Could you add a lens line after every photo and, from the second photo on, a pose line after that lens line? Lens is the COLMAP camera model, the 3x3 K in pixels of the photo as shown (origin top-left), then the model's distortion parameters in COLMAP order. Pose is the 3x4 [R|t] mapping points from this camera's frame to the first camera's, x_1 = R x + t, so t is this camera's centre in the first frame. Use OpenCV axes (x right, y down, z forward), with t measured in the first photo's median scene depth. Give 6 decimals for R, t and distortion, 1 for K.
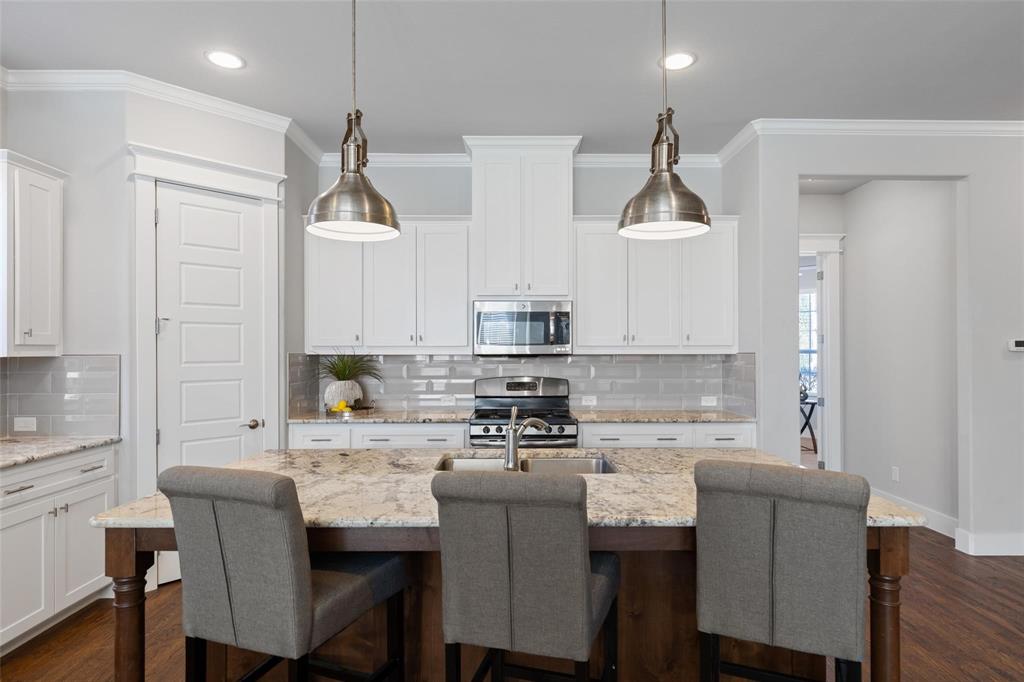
lens RADIAL K [[538.0, 0, 514.1], [0, 538.0, 348.0], [0, 0, 1]] dist [-0.005625, -0.000884]
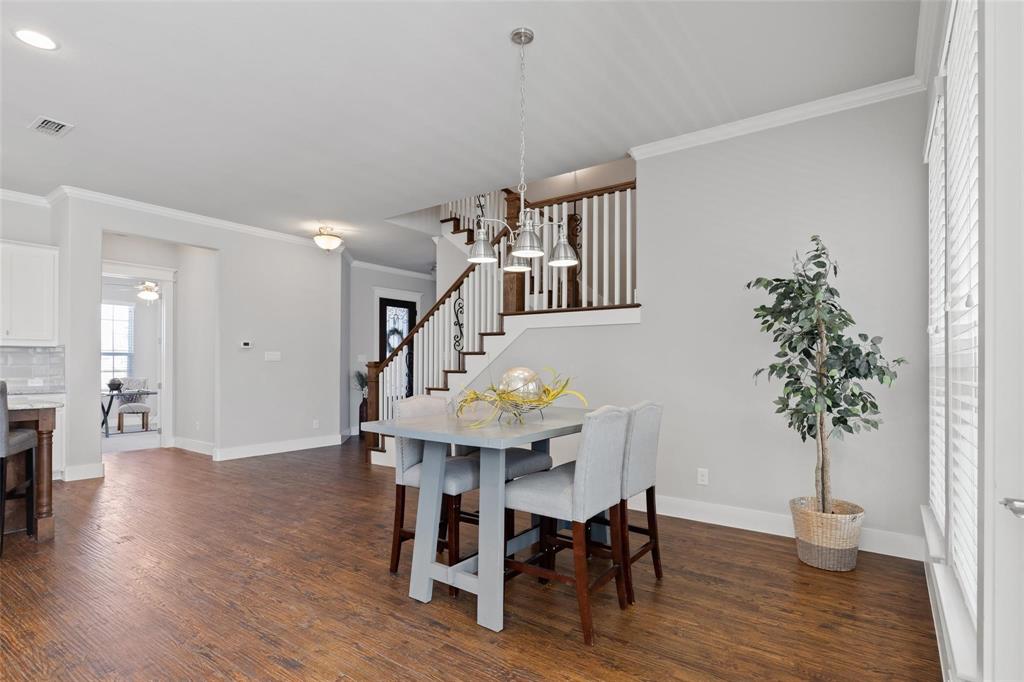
lens RADIAL K [[521.9, 0, 511.3], [0, 521.9, 359.3], [0, 0, 1]] dist [0.002187, 0.001488]
pose [[0.598256, 0.010707, 0.801234, 0.036948], [-0.008001, 0.999941, -0.007388, 0.047115], [-0.801265, -0.001991, 0.598306, -0.778910]]
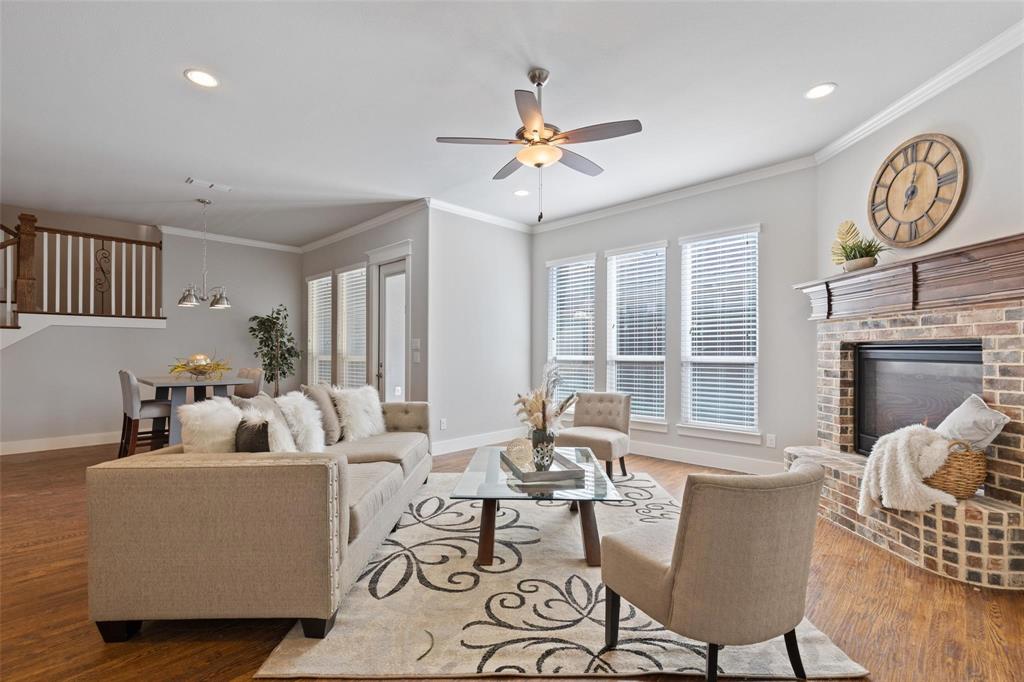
lens RADIAL K [[460.0, 0, 522.2], [0, 460.0, 349.3], [0, 0, 1]] dist [0.001859, 0.000212]
pose [[-0.718651, 0.005496, 0.695349, -1.015440], [-0.002776, 0.999938, -0.010773, 0.049277], [-0.695365, -0.009673, -0.718592, -0.031041]]
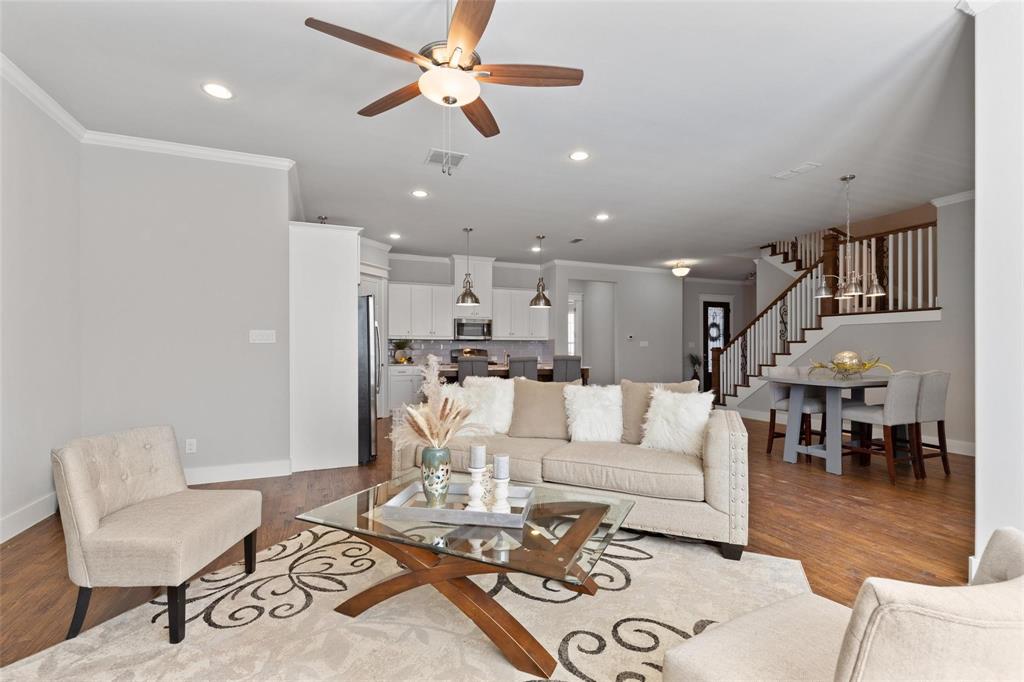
lens RADIAL K [[460.0, 0, 510.5], [0, 460.0, 343.8], [0, 0, 1]] dist [0.001859, 0.000212]
pose [[0.930747, 0.005655, 0.365620, -0.646052], [-0.004430, 0.999981, -0.004190, 0.042196], [-0.365637, 0.002280, 0.930755, -1.162014]]
